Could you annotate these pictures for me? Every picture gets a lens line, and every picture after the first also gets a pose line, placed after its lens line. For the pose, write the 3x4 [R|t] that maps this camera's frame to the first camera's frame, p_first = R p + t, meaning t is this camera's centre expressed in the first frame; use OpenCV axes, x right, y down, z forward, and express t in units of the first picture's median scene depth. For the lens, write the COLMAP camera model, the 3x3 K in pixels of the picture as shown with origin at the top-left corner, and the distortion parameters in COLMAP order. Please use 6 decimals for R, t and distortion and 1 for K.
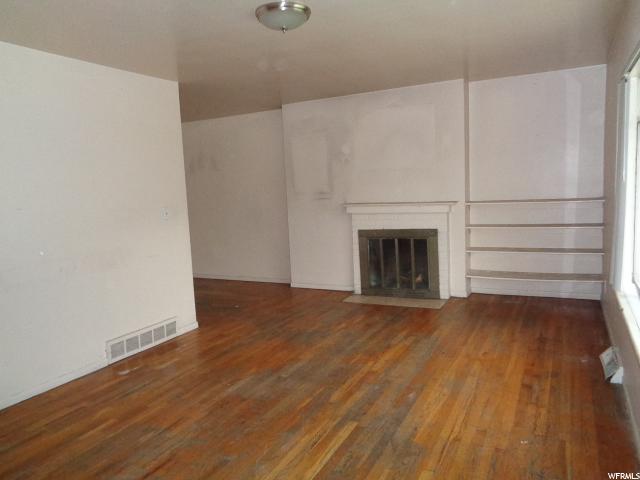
lens RADIAL K [[475.3, 0, 323.8], [0, 475.3, 235.9], [0, 0, 1]] dist [-0.003751, -0.001114]
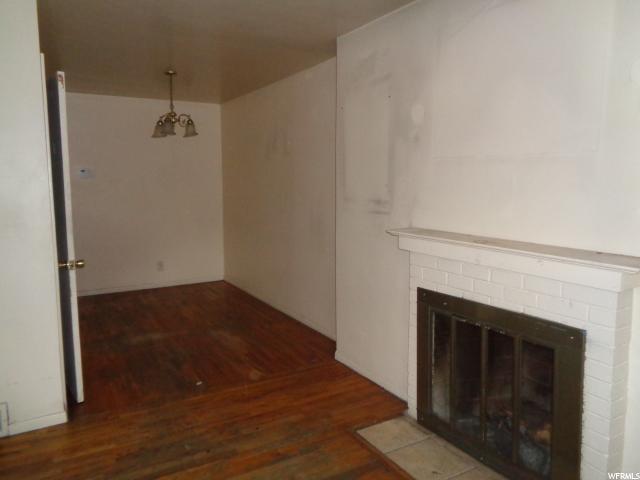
lens RADIAL K [[475.3, 0, 323.8], [0, 475.3, 235.9], [0, 0, 1]] dist [-0.003751, -0.001114]
pose [[0.846685, 0.107976, -0.521024, 0.262762], [-0.095370, 0.994132, 0.051042, -0.088231], [0.523478, 0.006473, 0.852015, 0.628080]]
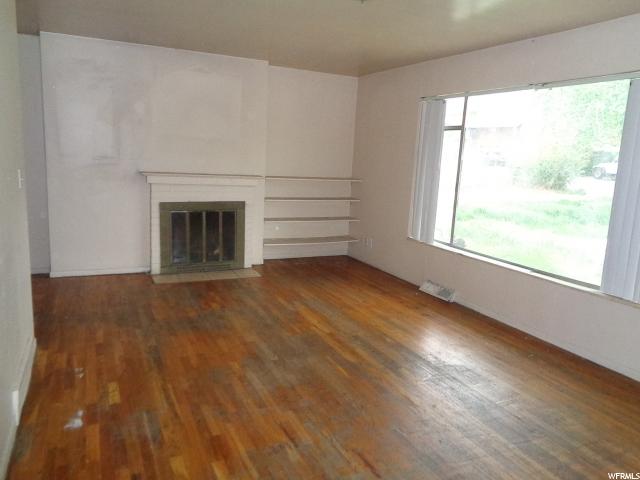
lens RADIAL K [[475.3, 0, 323.8], [0, 475.3, 235.9], [0, 0, 1]] dist [-0.003751, -0.001114]
pose [[0.596490, -0.058050, 0.800519, -0.521501], [0.008507, 0.997782, 0.066016, -0.007127], [-0.802575, -0.032568, 0.595661, 0.250009]]
